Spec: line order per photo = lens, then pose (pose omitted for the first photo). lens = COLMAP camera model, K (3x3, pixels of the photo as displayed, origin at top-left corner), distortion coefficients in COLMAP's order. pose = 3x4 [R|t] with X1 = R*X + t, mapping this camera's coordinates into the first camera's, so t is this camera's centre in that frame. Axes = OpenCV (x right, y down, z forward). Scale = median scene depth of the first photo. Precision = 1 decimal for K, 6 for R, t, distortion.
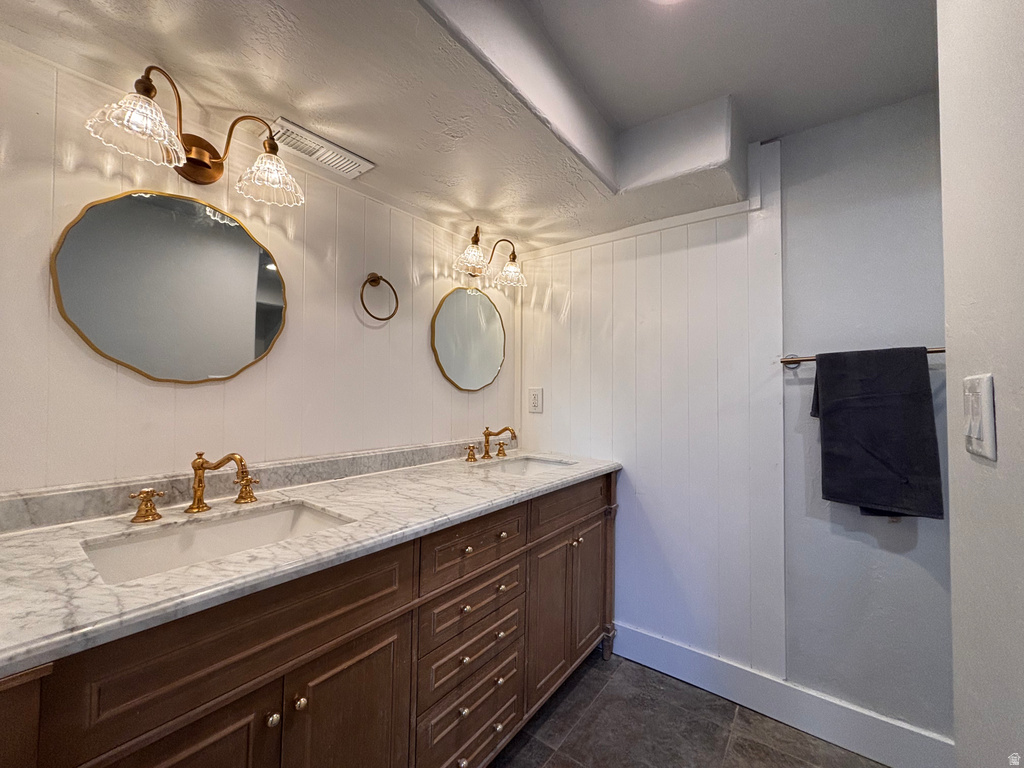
lens RADIAL K [[411.4, 0, 508.8], [0, 411.4, 382.7], [0, 0, 1]] dist [-0.017632, 0.007932]
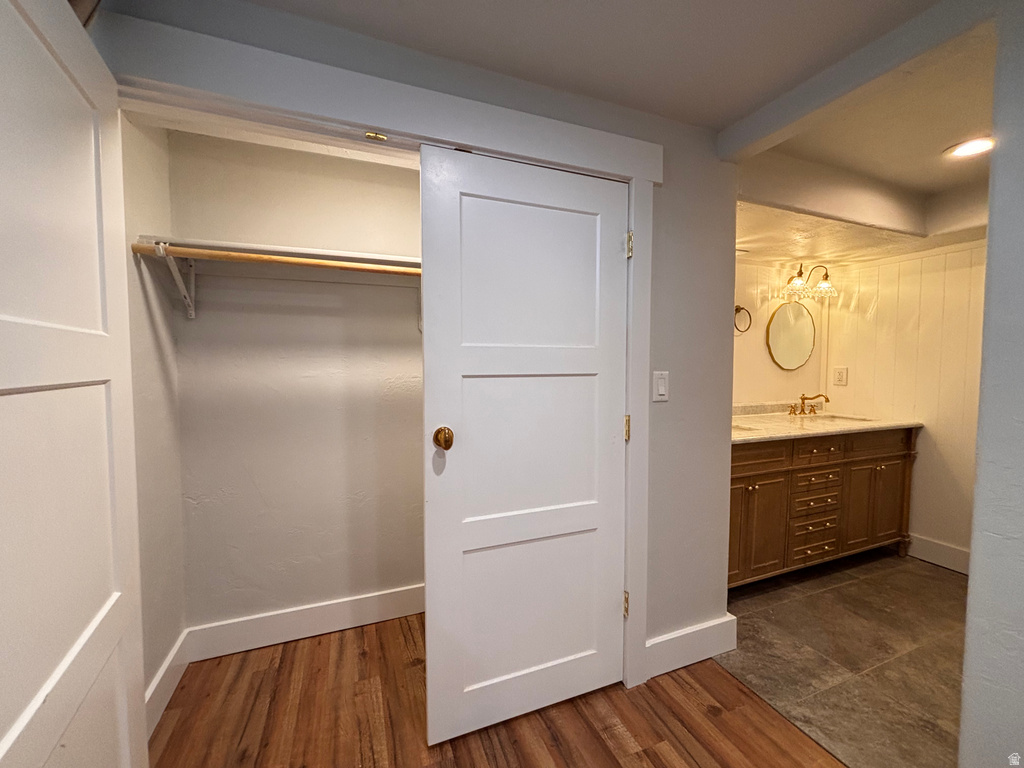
lens RADIAL K [[411.4, 0, 508.8], [0, 411.4, 382.7], [0, 0, 1]] dist [-0.017632, 0.007932]
pose [[0.855263, 0.017207, -0.517908, -0.210362], [0.020569, 0.997534, 0.067109, -0.060064], [0.517785, -0.068049, 0.852800, -0.890459]]
